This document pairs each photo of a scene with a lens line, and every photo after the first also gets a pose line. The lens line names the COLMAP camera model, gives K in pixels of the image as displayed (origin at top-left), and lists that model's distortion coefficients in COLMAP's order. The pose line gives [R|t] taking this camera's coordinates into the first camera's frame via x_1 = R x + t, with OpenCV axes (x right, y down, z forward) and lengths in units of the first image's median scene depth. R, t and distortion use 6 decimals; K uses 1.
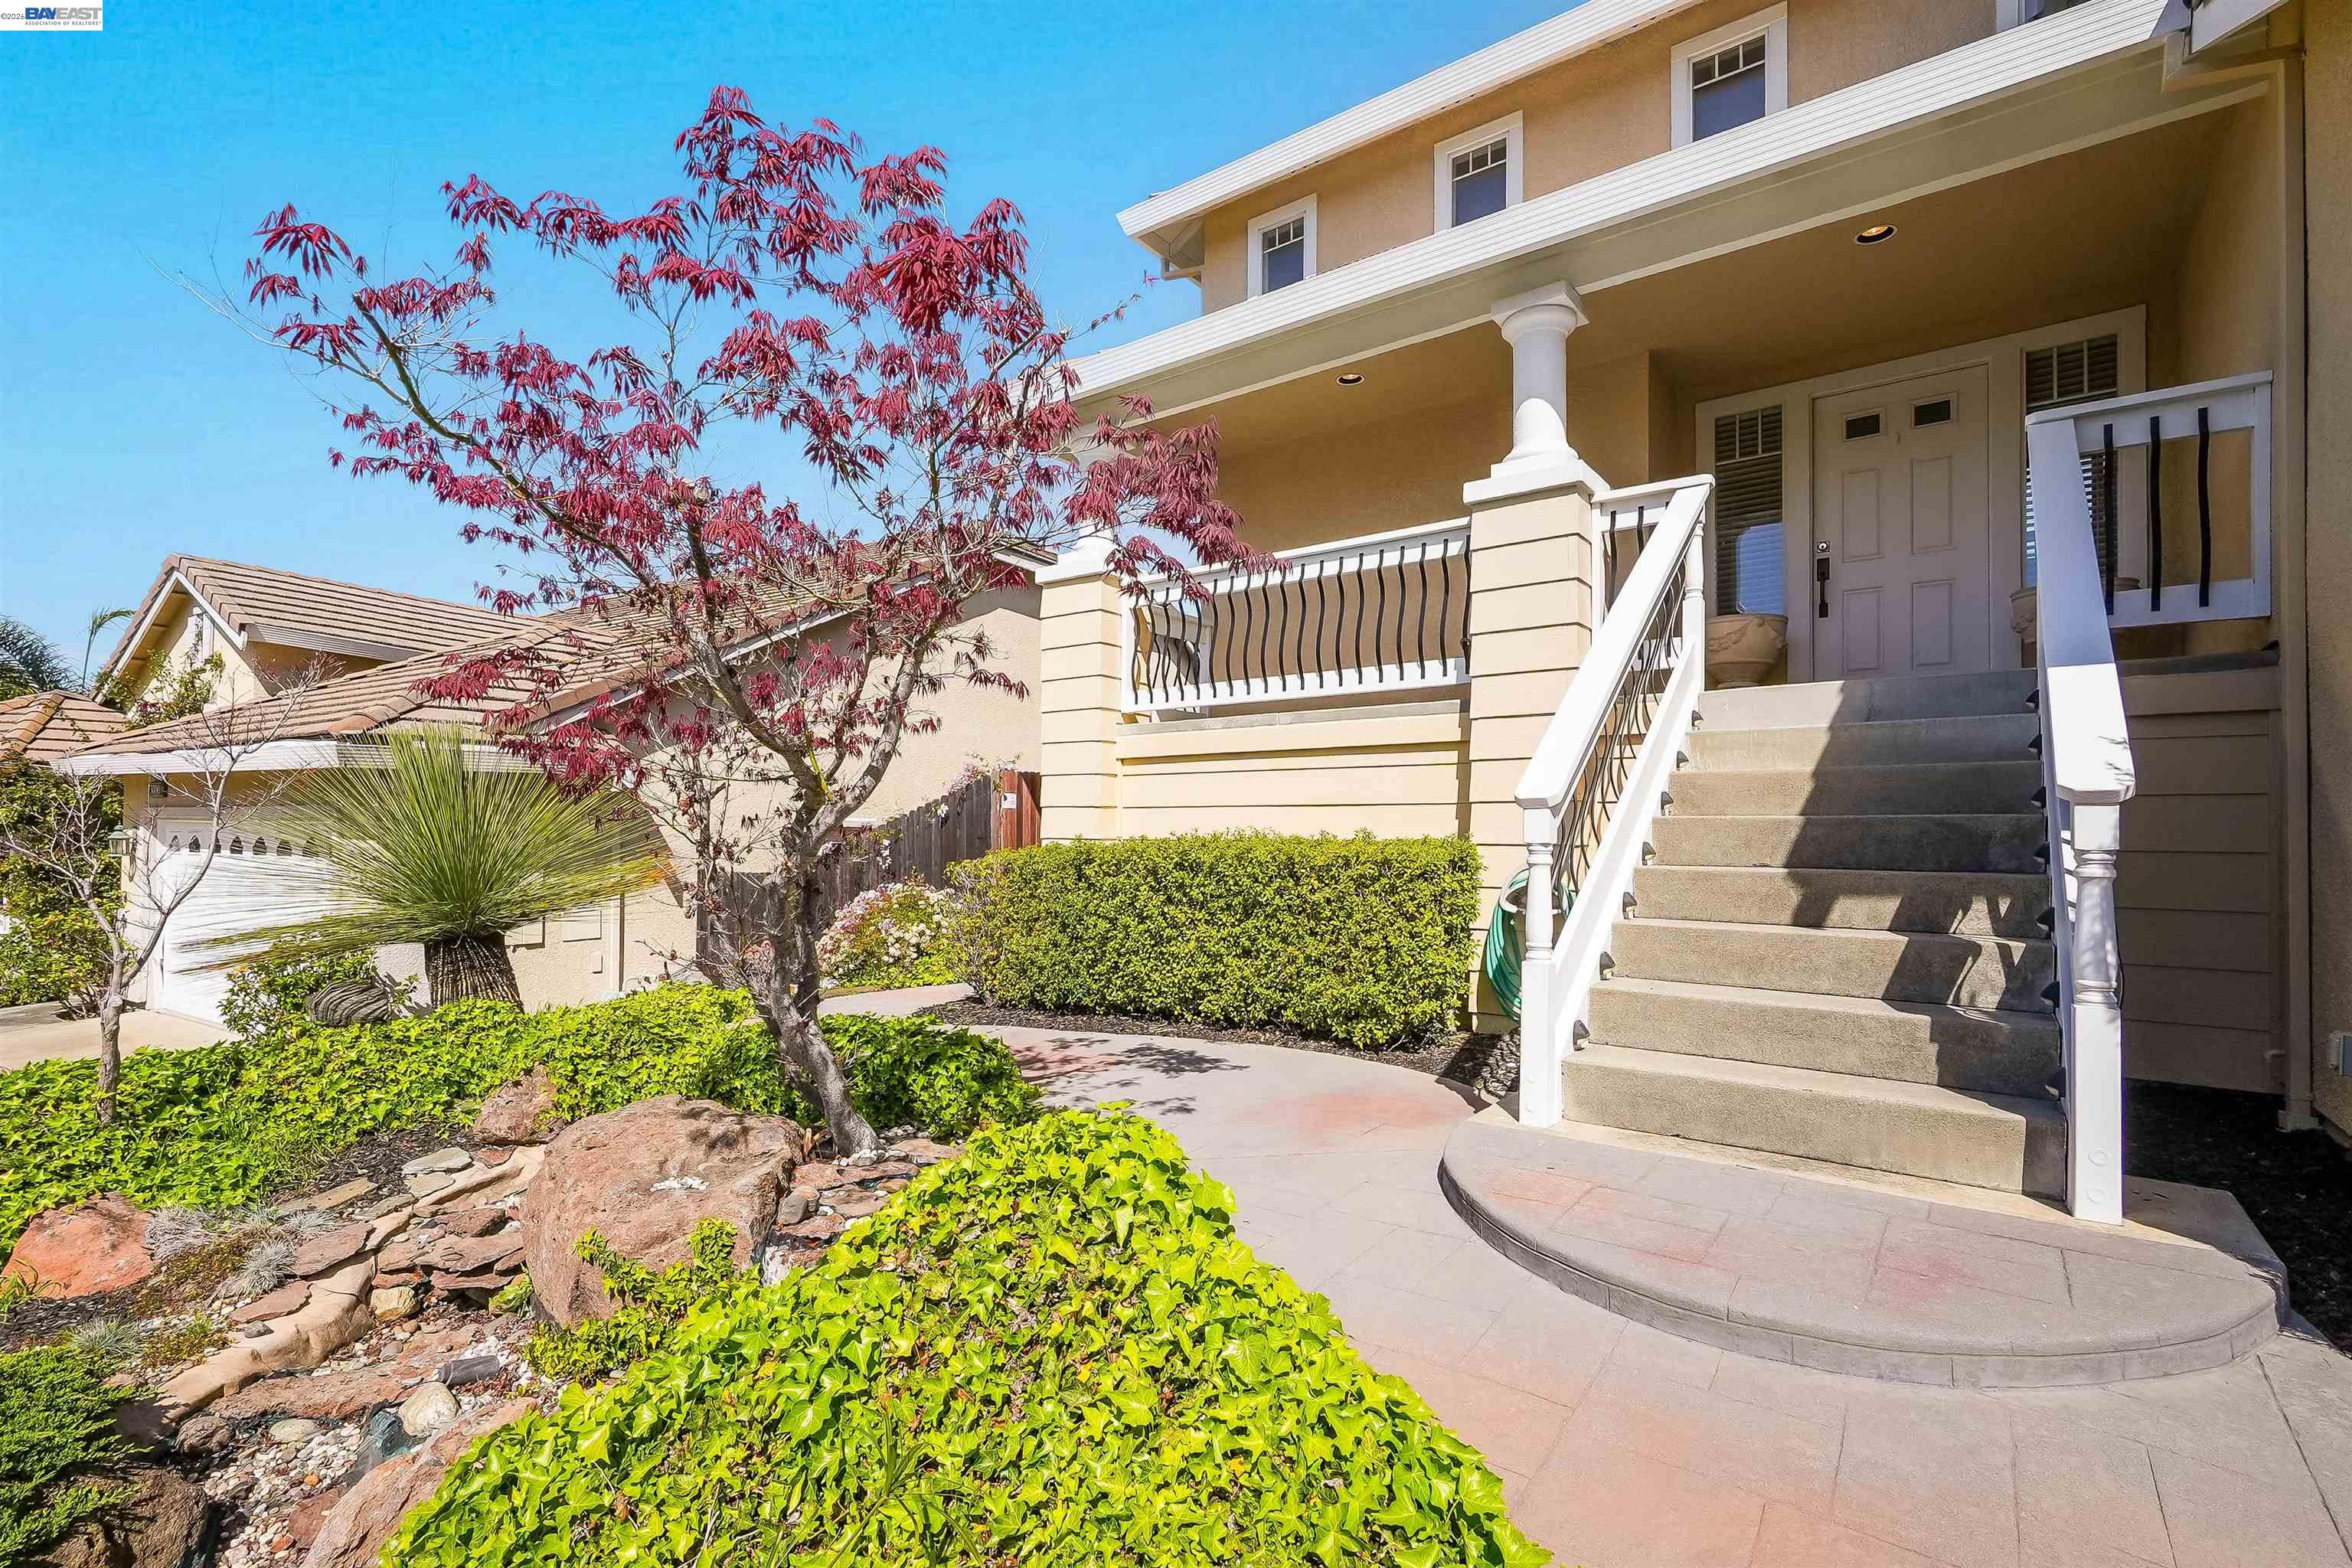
lens RADIAL K [[1050.6, 0, 1171.6], [0, 1050.6, 822.2], [0, 0, 1]] dist [0.003860, 0.000516]
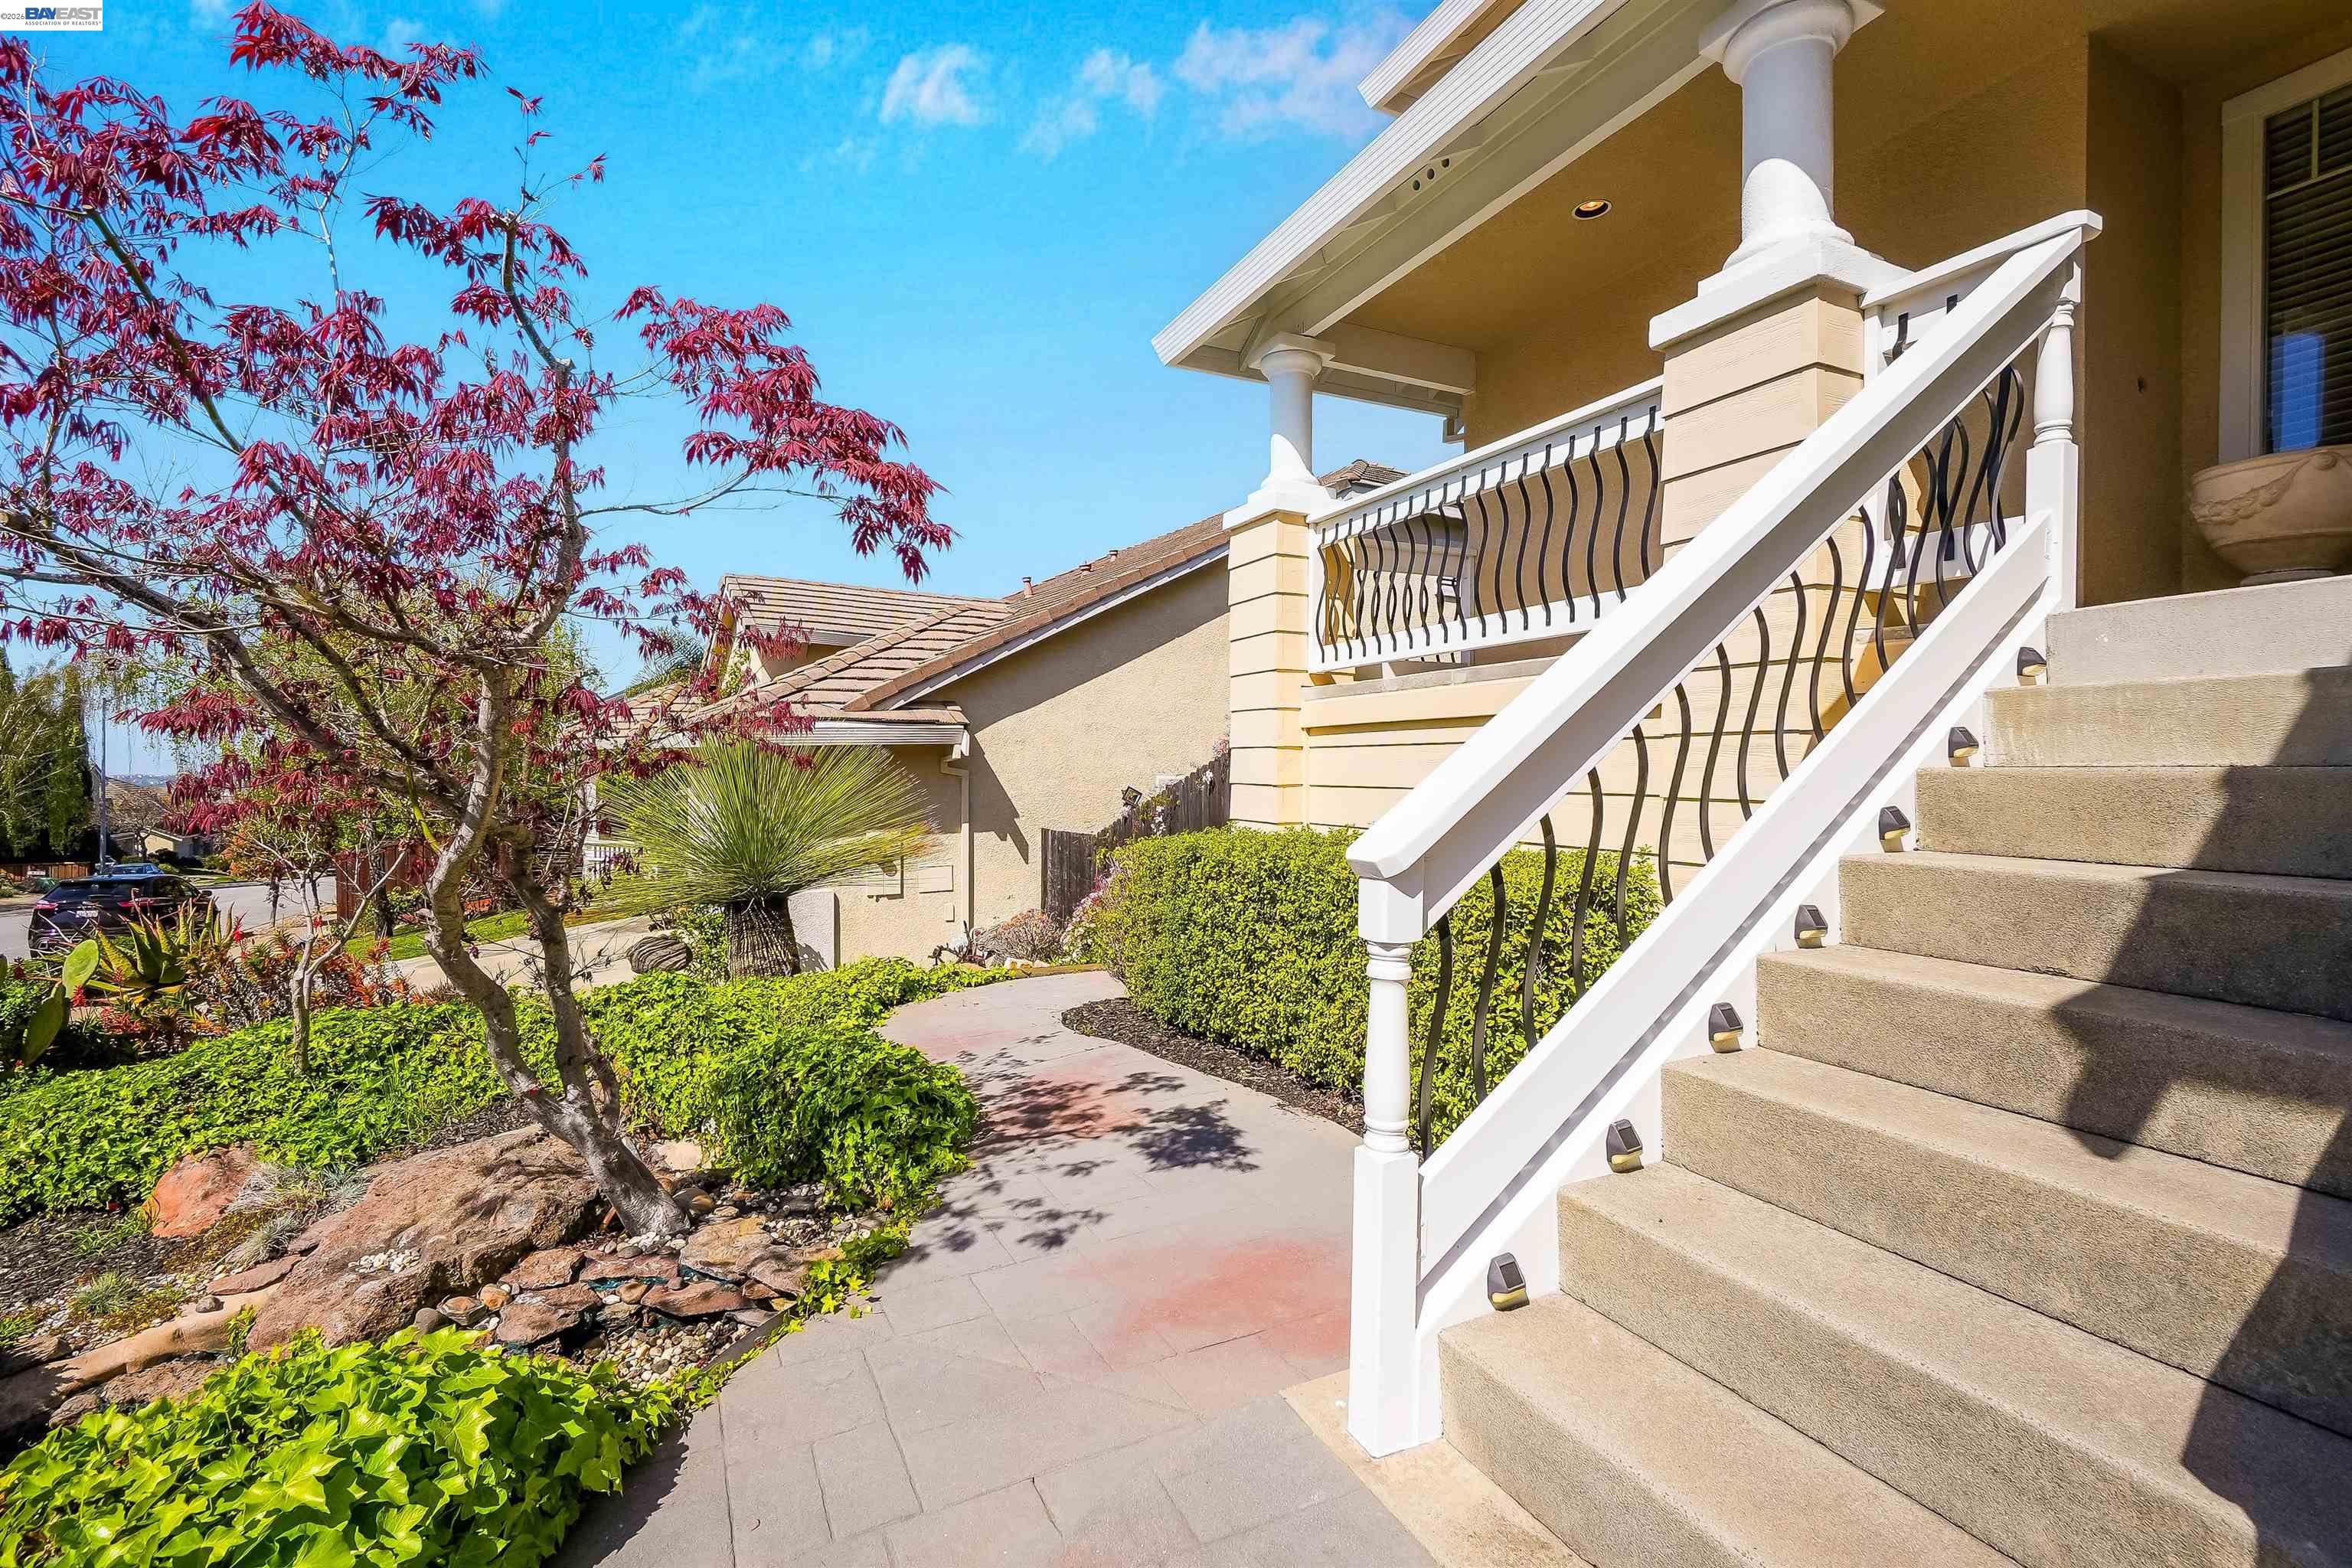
lens RADIAL K [[1032.6, 0, 1177.5], [0, 1032.6, 768.2], [0, 0, 1]] dist [-0.013786, 0.008040]
pose [[0.891282, -0.006410, -0.453404, 0.335706], [0.011354, 0.999902, 0.008184, -0.051417], [0.453307, -0.012442, 0.891268, 0.313474]]
